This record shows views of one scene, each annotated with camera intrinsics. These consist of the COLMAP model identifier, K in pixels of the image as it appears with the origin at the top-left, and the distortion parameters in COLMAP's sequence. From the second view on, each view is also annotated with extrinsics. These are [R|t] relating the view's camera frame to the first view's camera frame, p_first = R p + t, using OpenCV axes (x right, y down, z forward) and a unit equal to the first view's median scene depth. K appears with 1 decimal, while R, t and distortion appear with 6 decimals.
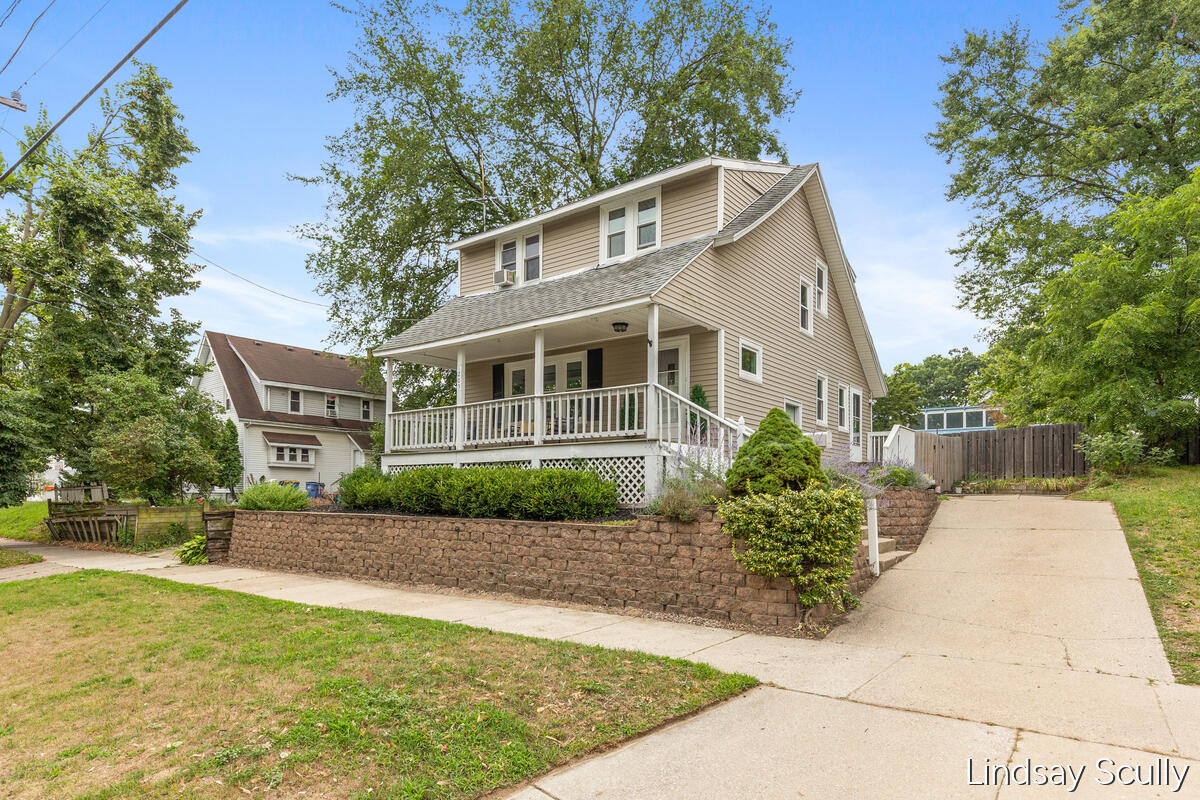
lens RADIAL K [[669.9, 0, 661.7], [0, 669.9, 401.4], [0, 0, 1]] dist [-0.000529, -0.000648]
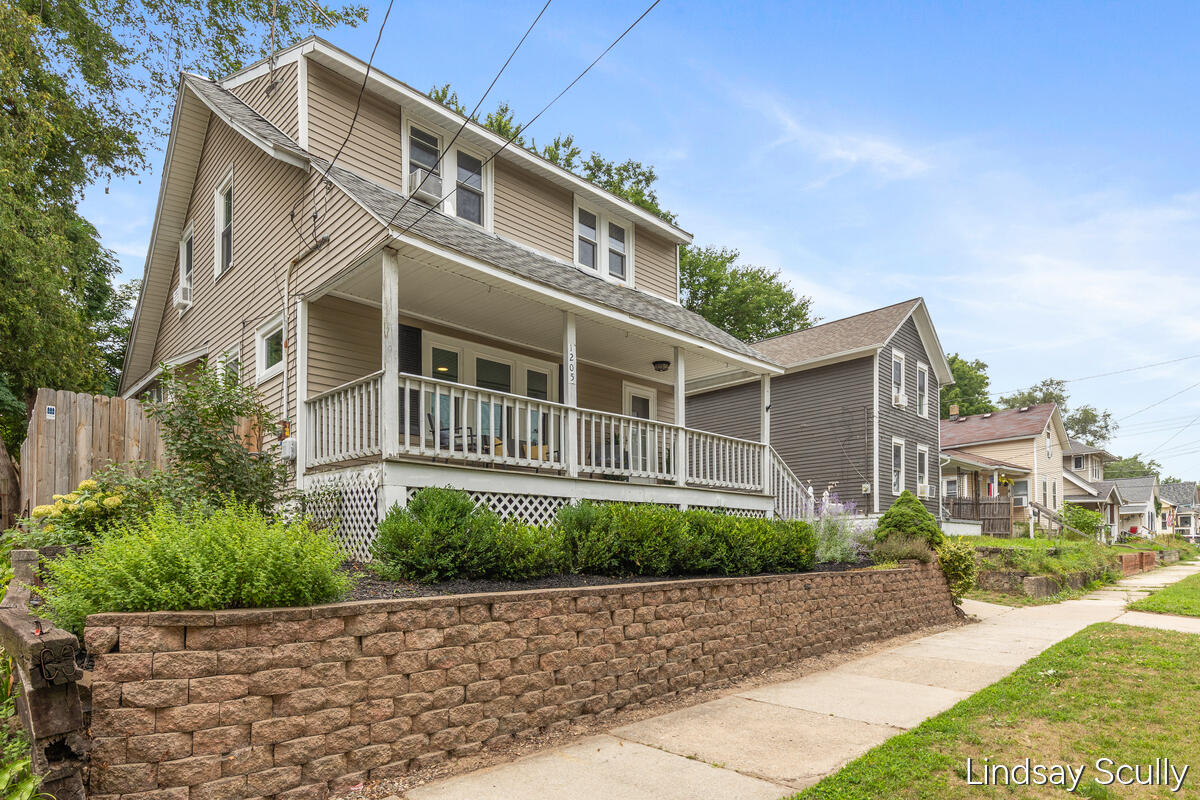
lens RADIAL K [[669.9, 0, 661.7], [0, 669.9, 401.4], [0, 0, 1]] dist [-0.000529, -0.000648]
pose [[0.116294, 0.206829, 0.971441, -0.938095], [-0.129432, 0.972893, -0.191643, 0.114803], [-0.984745, -0.103449, 0.139912, 0.843400]]
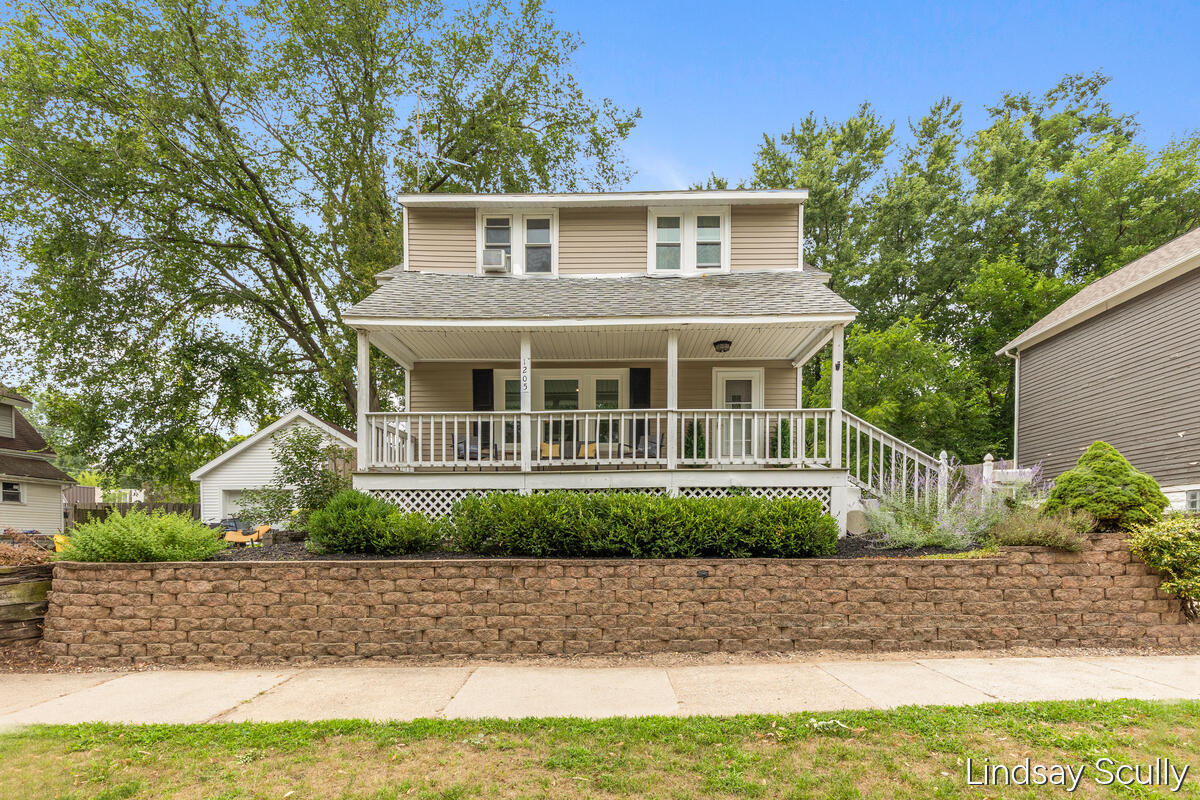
lens RADIAL K [[557.0, 0, 663.5], [0, 557.0, 475.7], [0, 0, 1]] dist [-0.001952, -0.000065]
pose [[0.817232, 0.049611, 0.574169, -0.541904], [-0.069367, 0.997512, 0.012541, 0.060084], [-0.572118, -0.050078, 0.818641, 0.407029]]
